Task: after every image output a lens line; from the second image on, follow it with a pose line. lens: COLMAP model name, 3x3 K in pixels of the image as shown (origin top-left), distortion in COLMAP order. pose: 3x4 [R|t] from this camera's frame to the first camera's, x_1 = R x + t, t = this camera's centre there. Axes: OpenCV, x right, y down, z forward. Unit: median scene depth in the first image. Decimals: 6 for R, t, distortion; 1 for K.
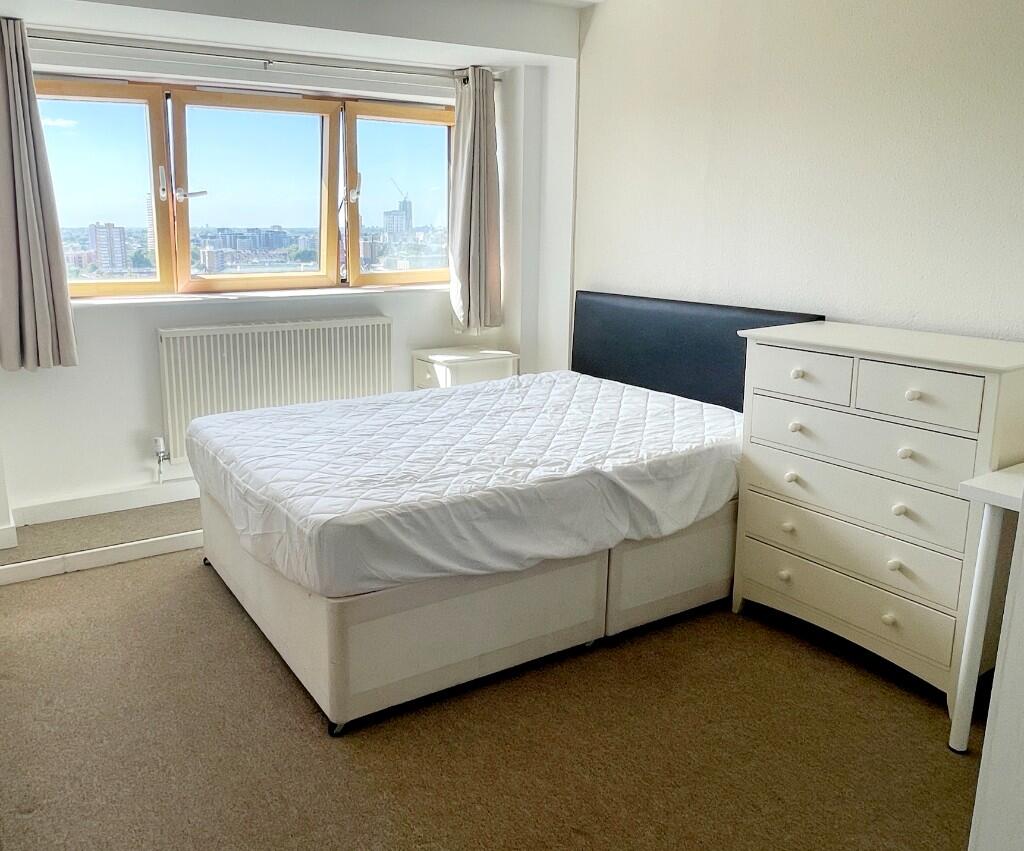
lens RADIAL K [[820.2, 0, 430.6], [0, 820.2, 393.5], [0, 0, 1]] dist [0.008152, -0.001333]
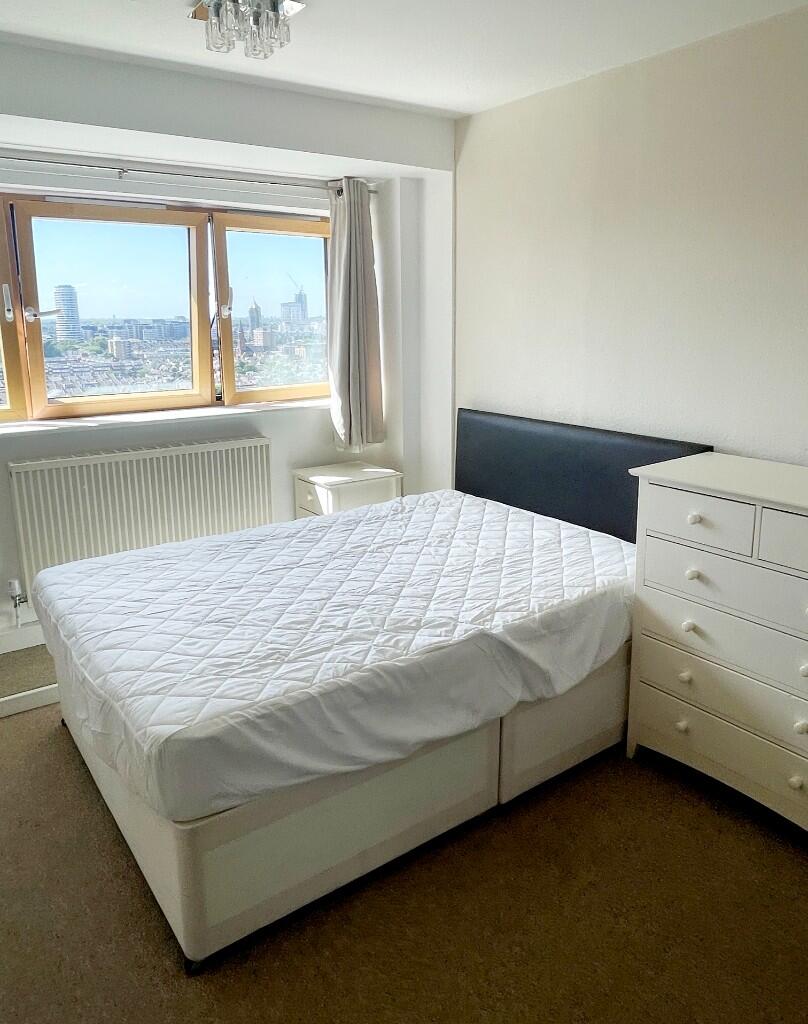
lens RADIAL K [[740.1, 0, 406.0], [0, 740.1, 480.7], [0, 0, 1]] dist [0.006320, -0.048108]
pose [[0.994263, -0.026505, 0.103623, 0.028386], [0.024708, 0.999522, 0.018585, -0.075954], [-0.104066, -0.015918, 0.994443, 0.164302]]
